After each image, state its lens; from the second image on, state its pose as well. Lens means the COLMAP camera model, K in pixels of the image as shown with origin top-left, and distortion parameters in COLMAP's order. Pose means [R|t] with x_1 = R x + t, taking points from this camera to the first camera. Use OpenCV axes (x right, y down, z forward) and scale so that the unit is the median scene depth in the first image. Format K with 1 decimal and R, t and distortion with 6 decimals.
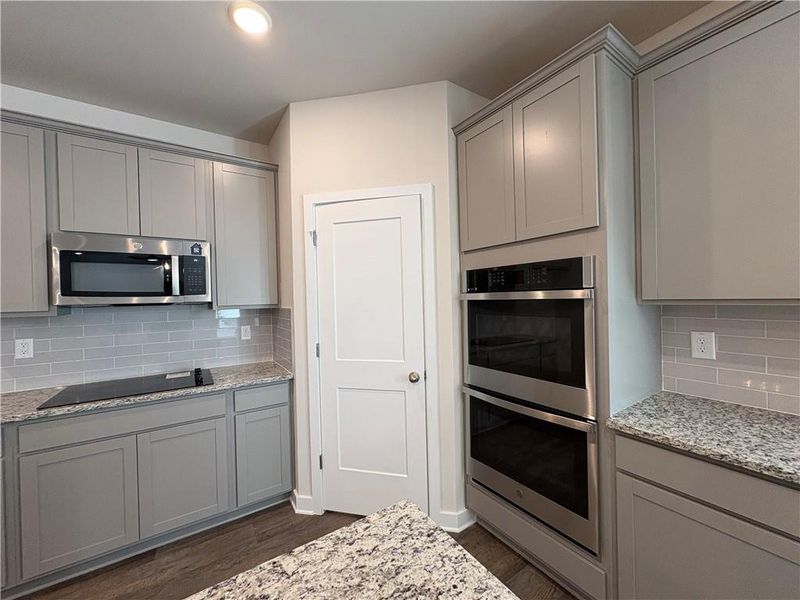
lens RADIAL K [[317.7, 0, 398.0], [0, 317.7, 303.4], [0, 0, 1]] dist [-0.001653, -0.001140]
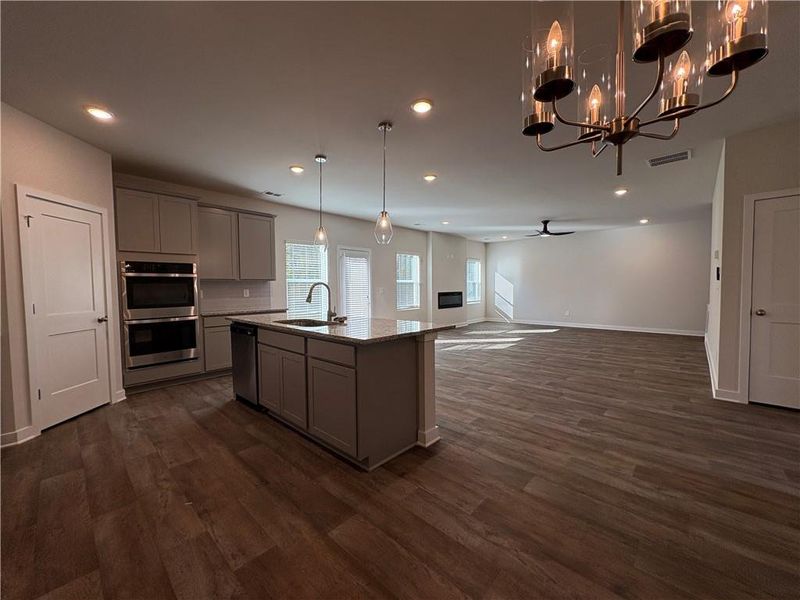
lens RADIAL K [[317.7, 0, 403.6], [0, 317.7, 297.8], [0, 0, 1]] dist [-0.001653, -0.001140]
pose [[-0.246080, -0.014192, 0.969146, -2.253054], [0.022634, 0.999536, 0.020384, 0.131180], [-0.968985, 0.026952, -0.245645, -0.180191]]
